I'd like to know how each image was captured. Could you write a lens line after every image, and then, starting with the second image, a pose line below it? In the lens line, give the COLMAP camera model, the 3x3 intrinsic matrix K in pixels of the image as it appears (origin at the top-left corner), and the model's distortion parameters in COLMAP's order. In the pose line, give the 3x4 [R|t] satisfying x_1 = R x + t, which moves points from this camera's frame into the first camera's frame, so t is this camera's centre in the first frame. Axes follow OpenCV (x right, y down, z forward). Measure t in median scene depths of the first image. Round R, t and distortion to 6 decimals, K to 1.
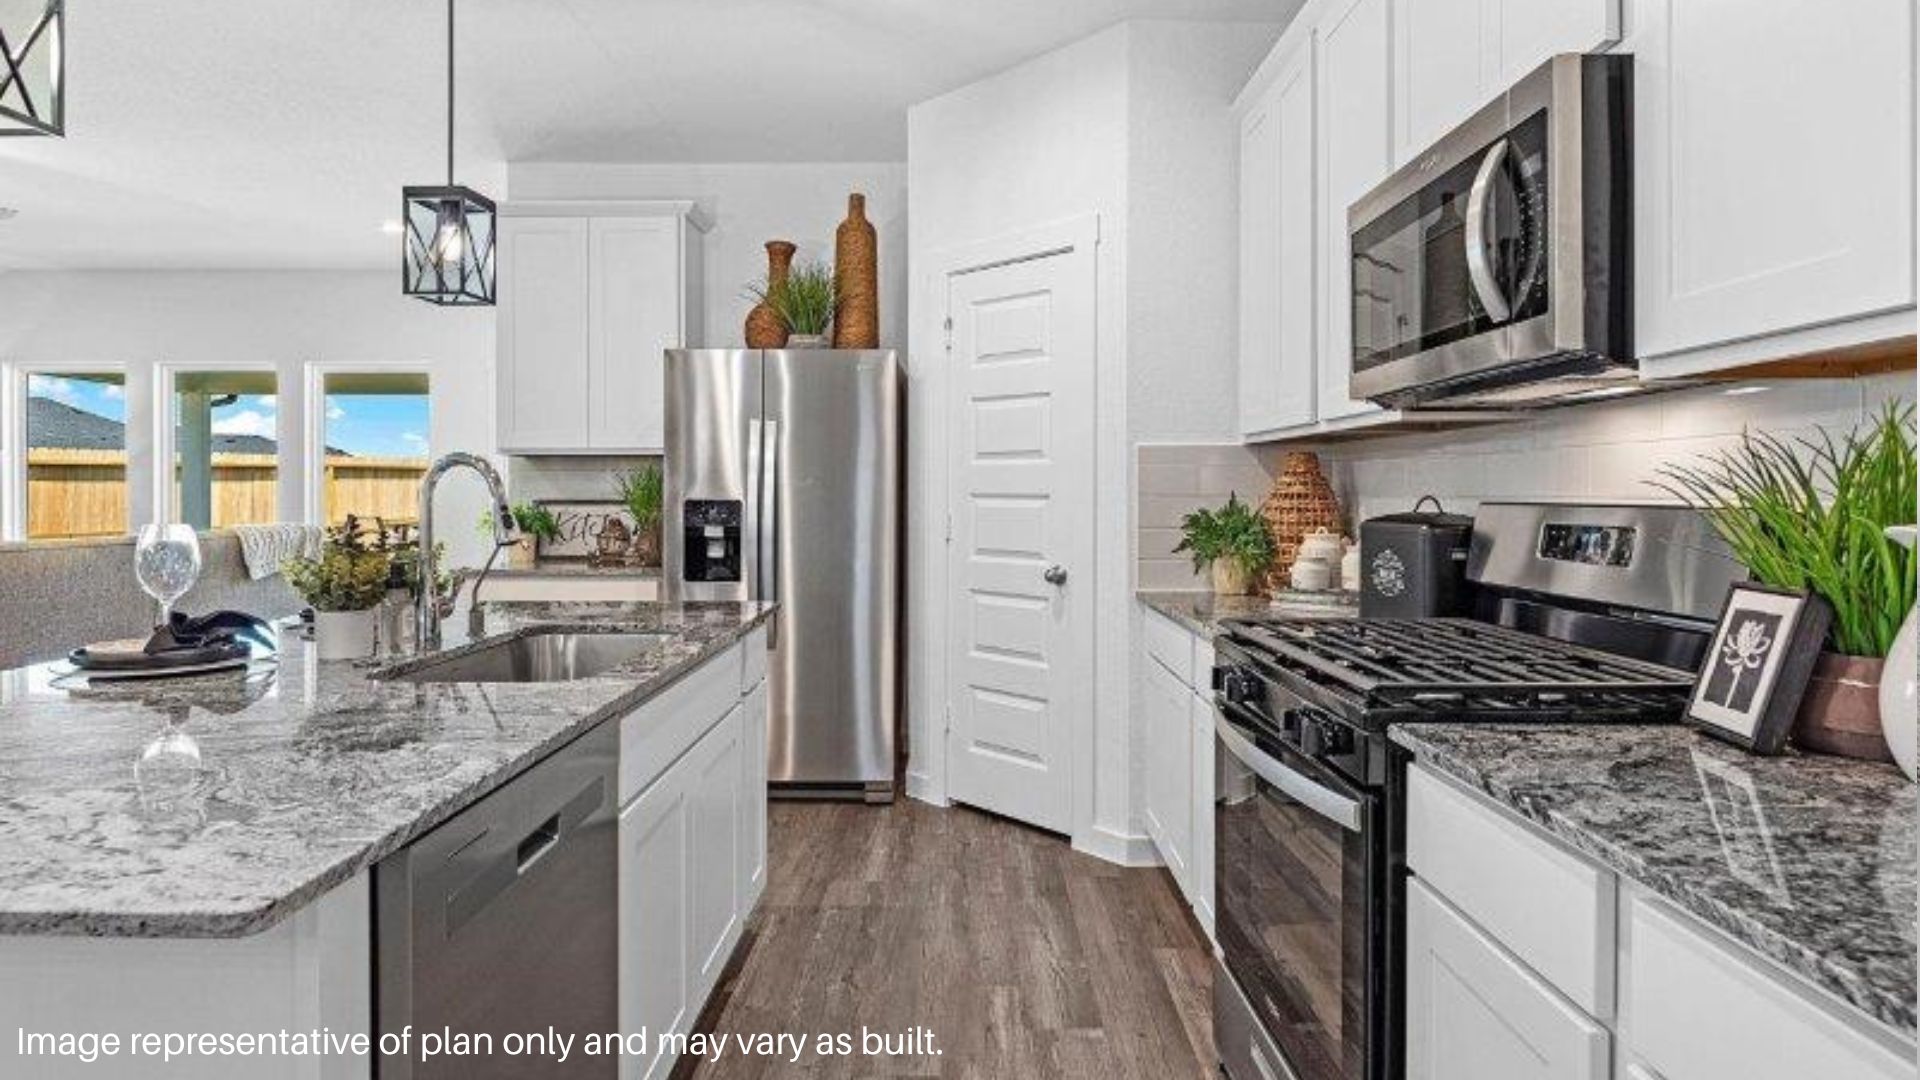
lens RADIAL K [[1011.9, 0, 951.3], [0, 1011.9, 497.9], [0, 0, 1]] dist [0.003162, 0.000396]
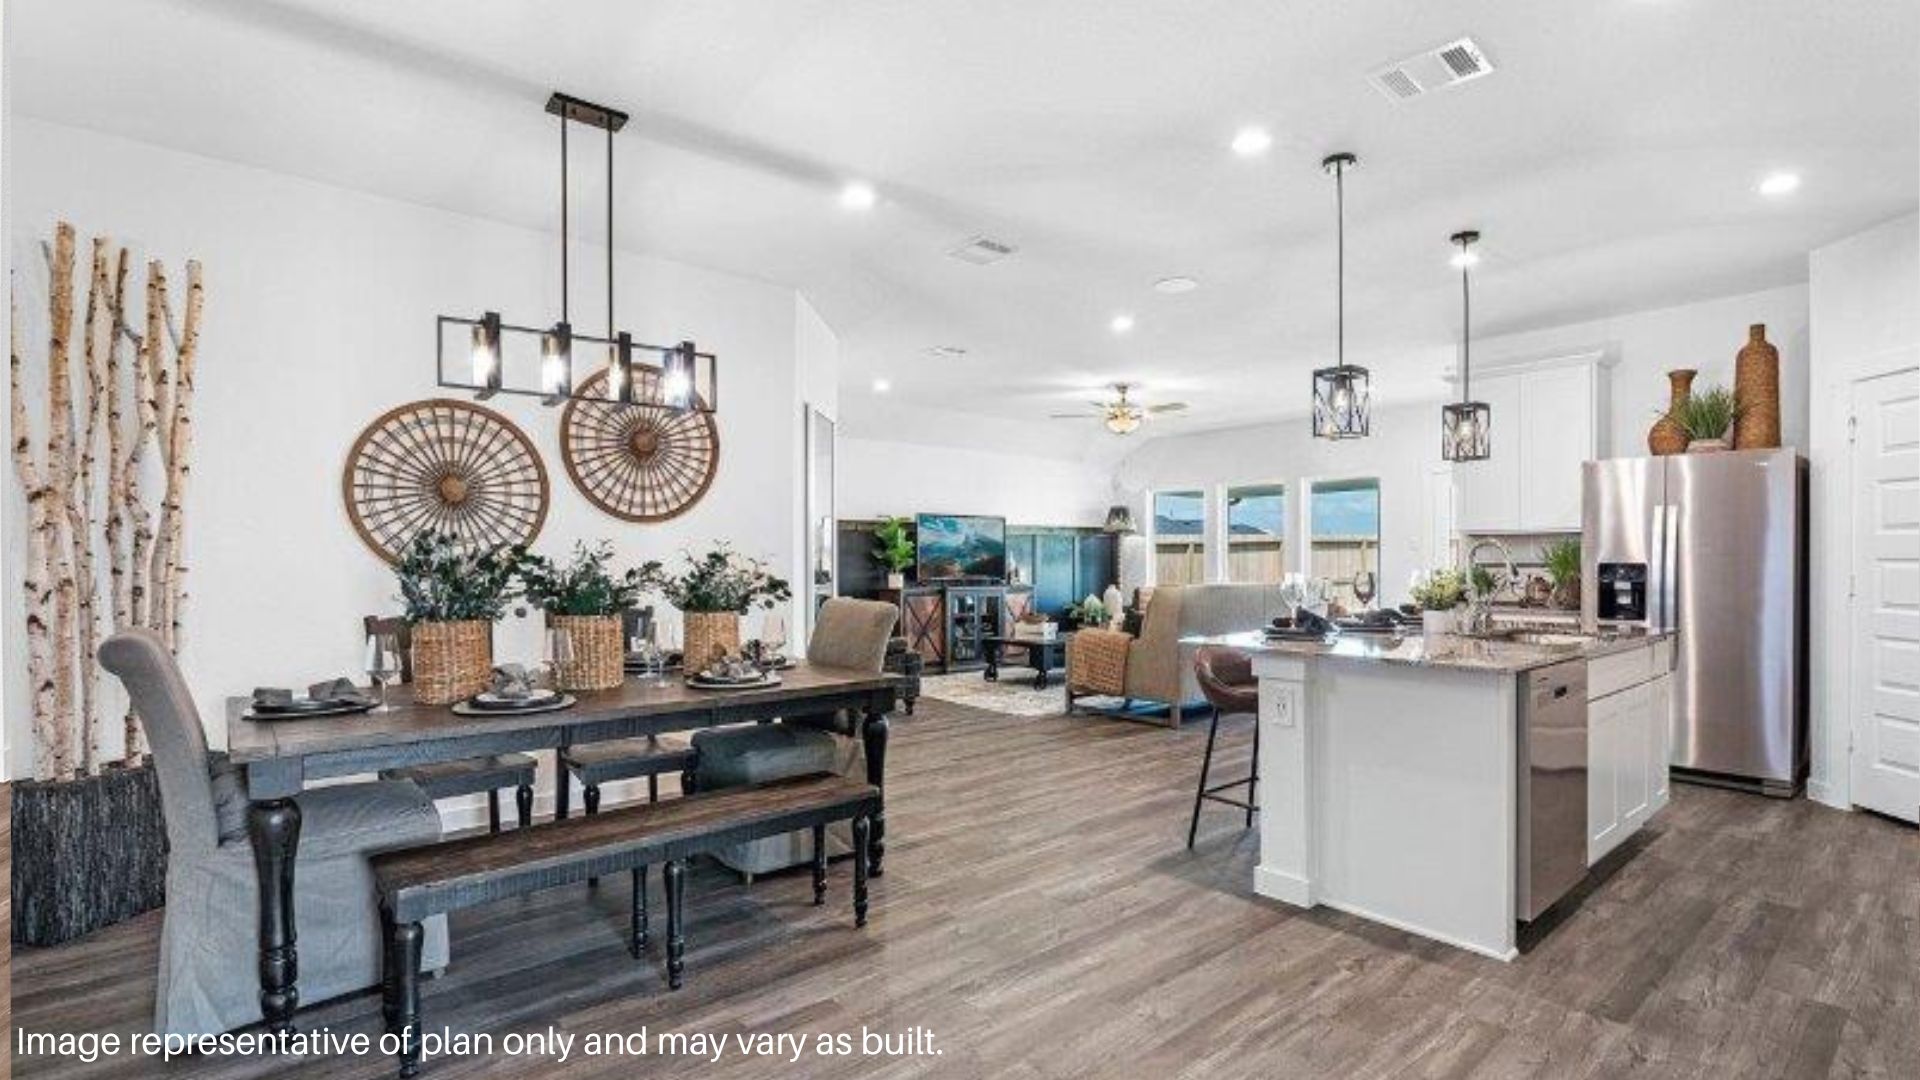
lens RADIAL K [[899.2, 0, 948.5], [0, 899.2, 563.1], [0, 0, 1]] dist [-0.001430, -0.001706]
pose [[0.654706, -0.000388, -0.755883, 0.101202], [-0.000036, 1.000000, -0.000544, 0.002154], [0.755883, 0.000384, 0.654706, -0.553440]]
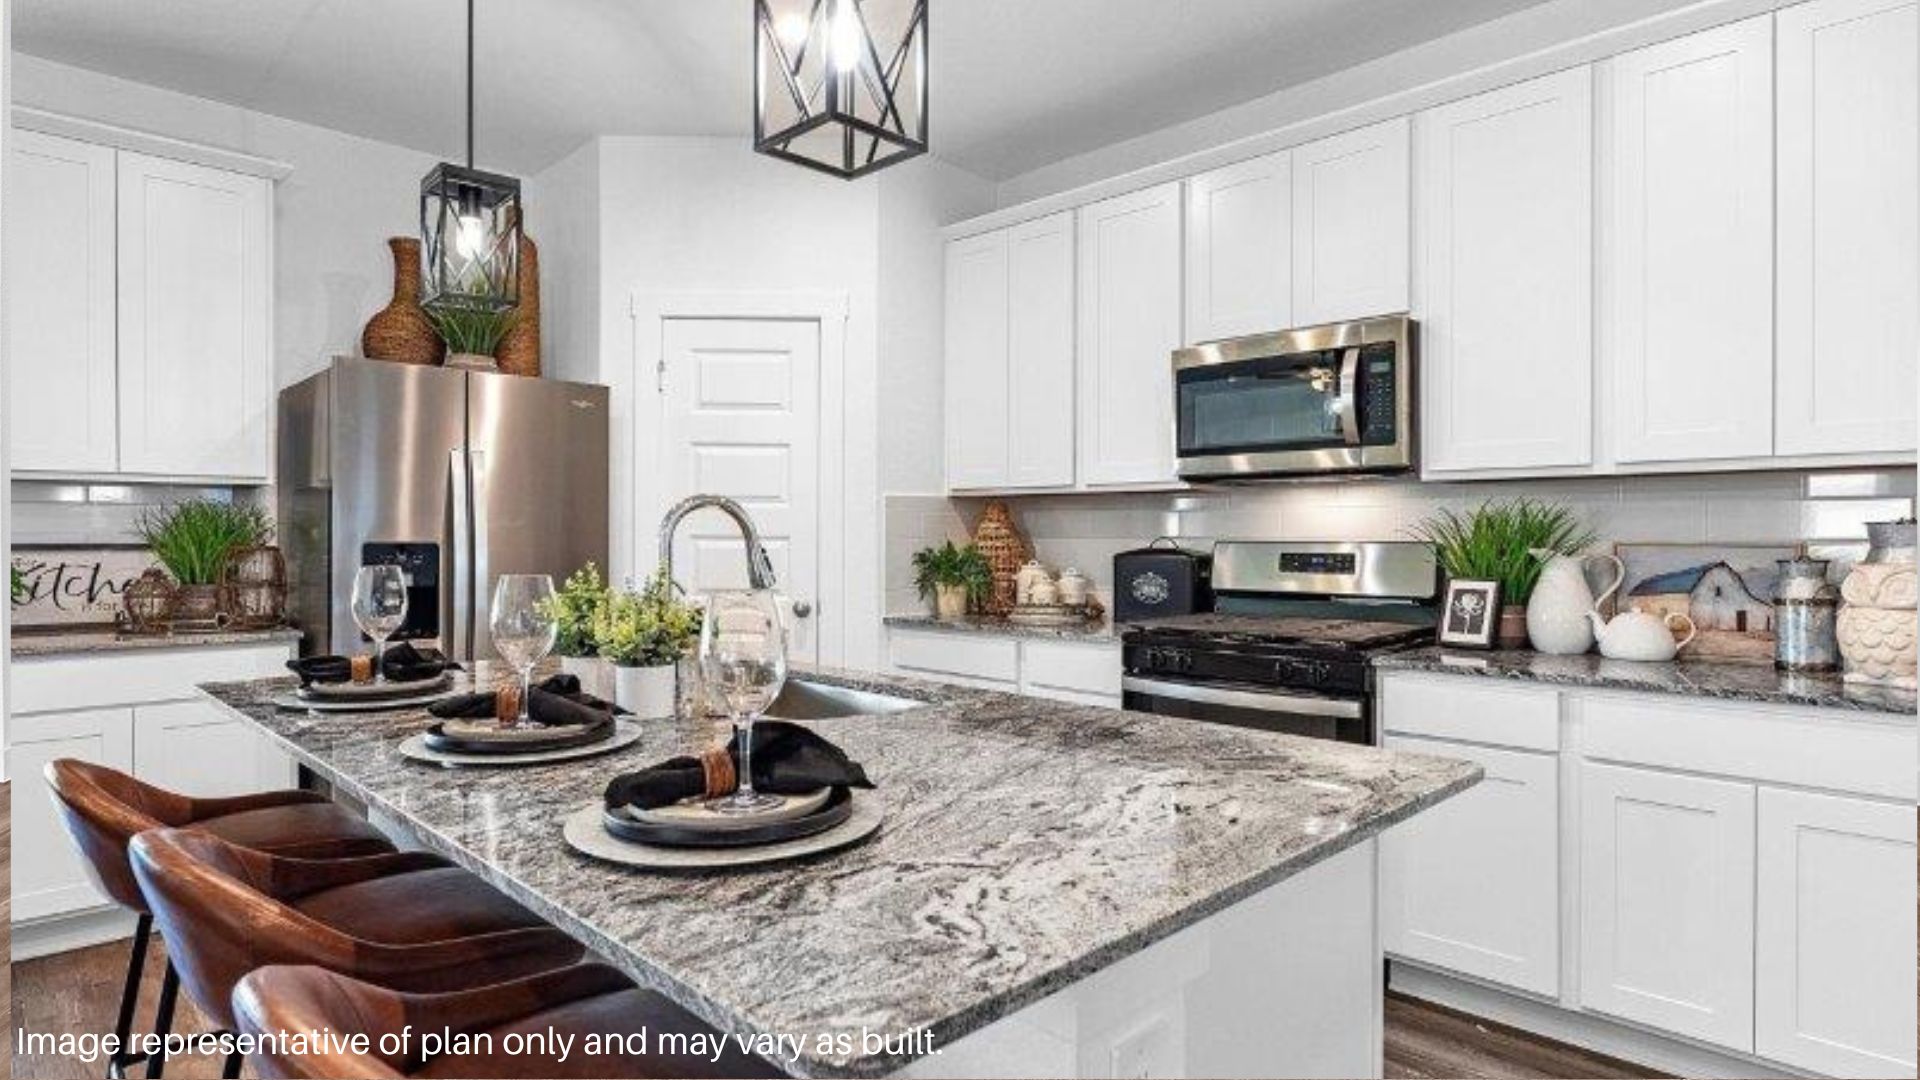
lens RADIAL K [[1025.9, 0, 963.5], [0, 1025.9, 534.5], [0, 0, 1]] dist [0.007884, 0.001535]
pose [[0.705573, 0.001125, 0.708636, -0.509180], [0.002494, 0.999989, -0.004071, -0.000125], [-0.708633, 0.004639, 0.705562, 0.066846]]
